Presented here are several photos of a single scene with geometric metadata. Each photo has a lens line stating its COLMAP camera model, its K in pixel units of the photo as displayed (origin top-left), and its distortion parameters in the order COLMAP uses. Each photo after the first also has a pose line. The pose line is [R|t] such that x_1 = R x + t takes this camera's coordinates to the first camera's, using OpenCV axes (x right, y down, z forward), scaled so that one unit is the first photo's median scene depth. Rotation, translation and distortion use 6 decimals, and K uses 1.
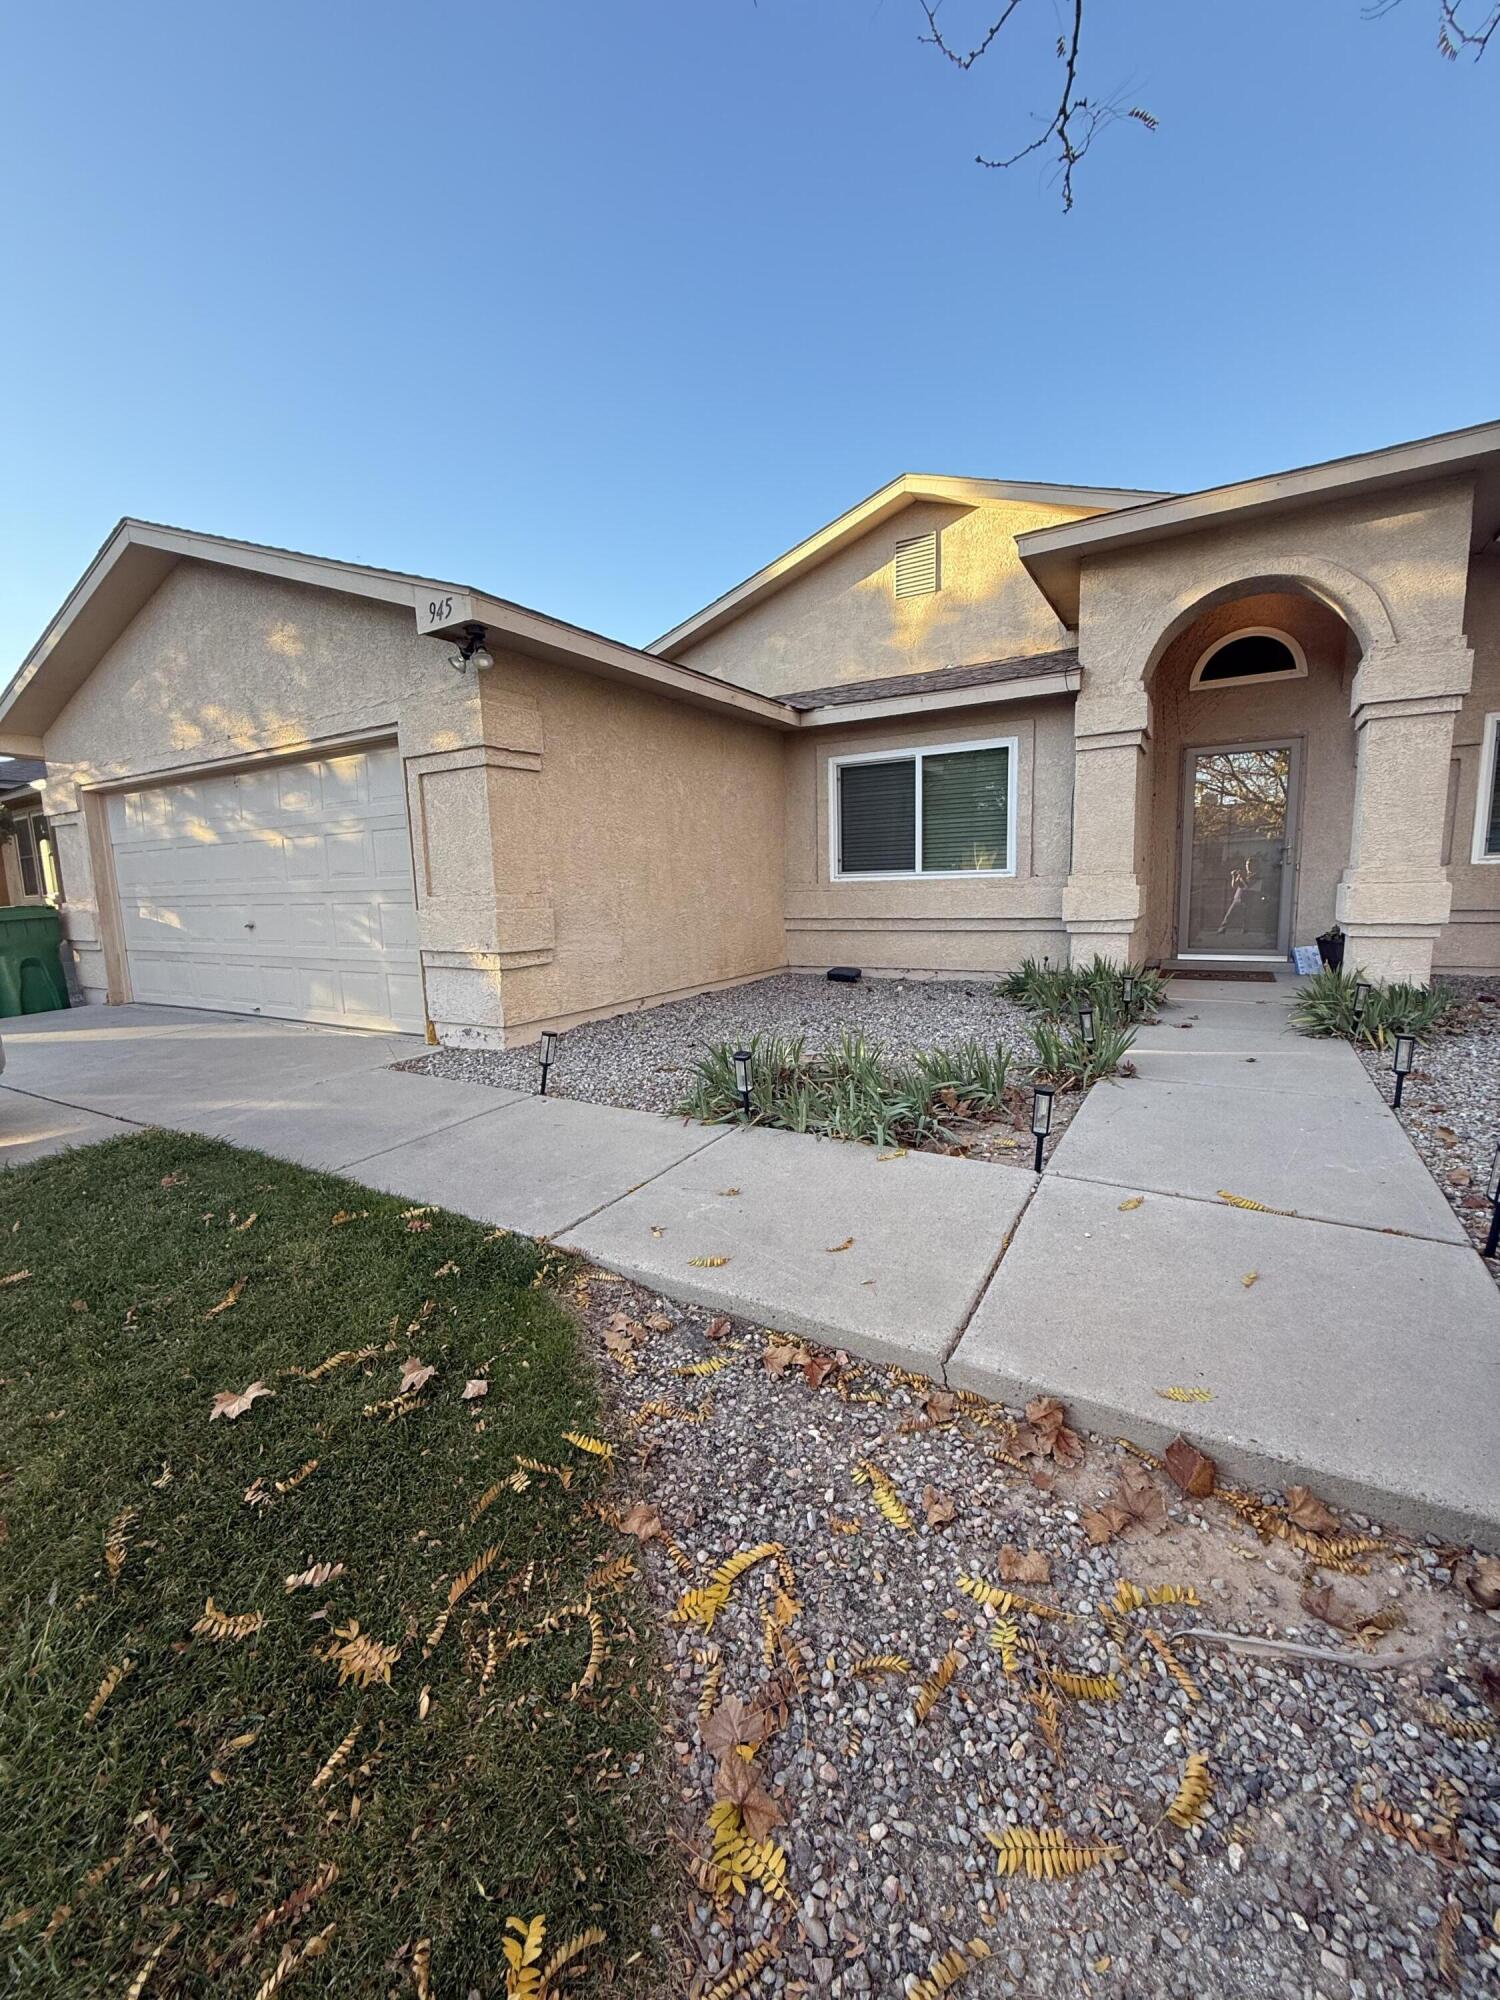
lens RADIAL K [[806.2, 0, 750.0], [0, 806.2, 1000.0], [0, 0, 1]] dist [0.004434, -0.000128]
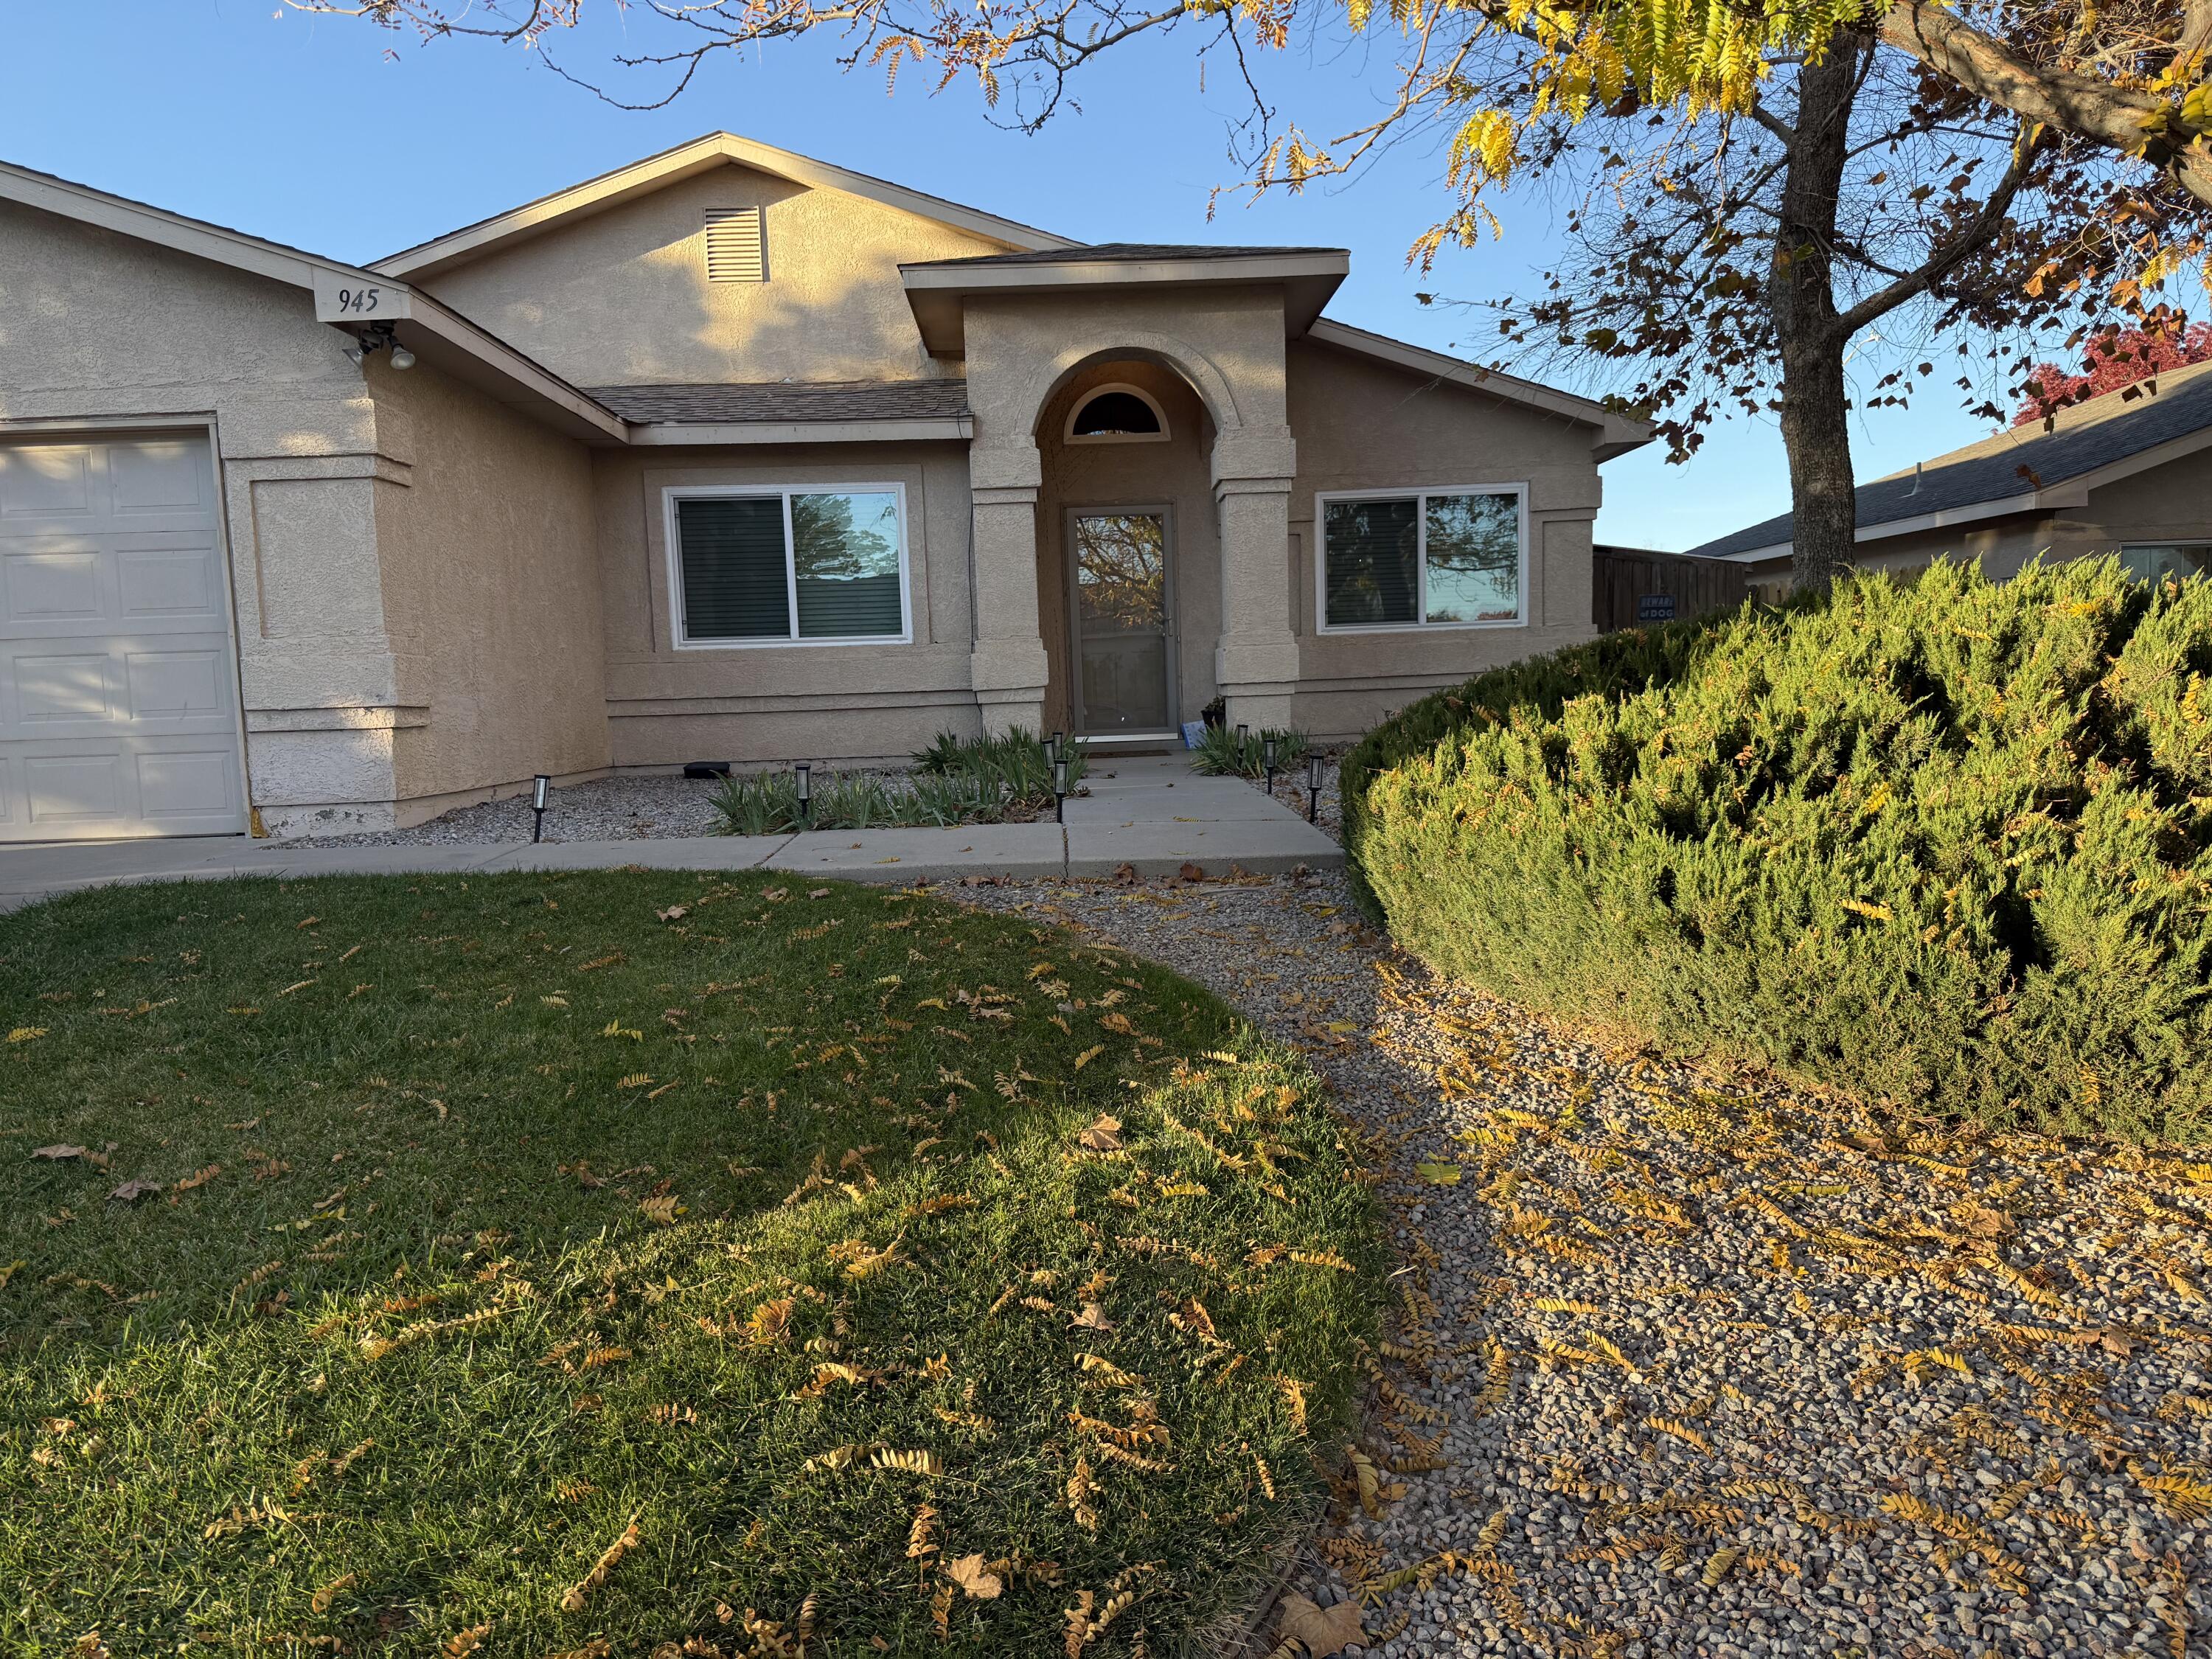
lens RADIAL K [[1329.2, 0, 1106.0], [0, 1329.2, 829.5], [0, 0, 1]] dist [0.095507, -0.092581]
pose [[0.853857, -0.063327, 0.516641, -0.276670], [0.085419, 0.996163, -0.019068, 0.102753], [-0.513451, 0.060412, 0.855990, -0.358645]]
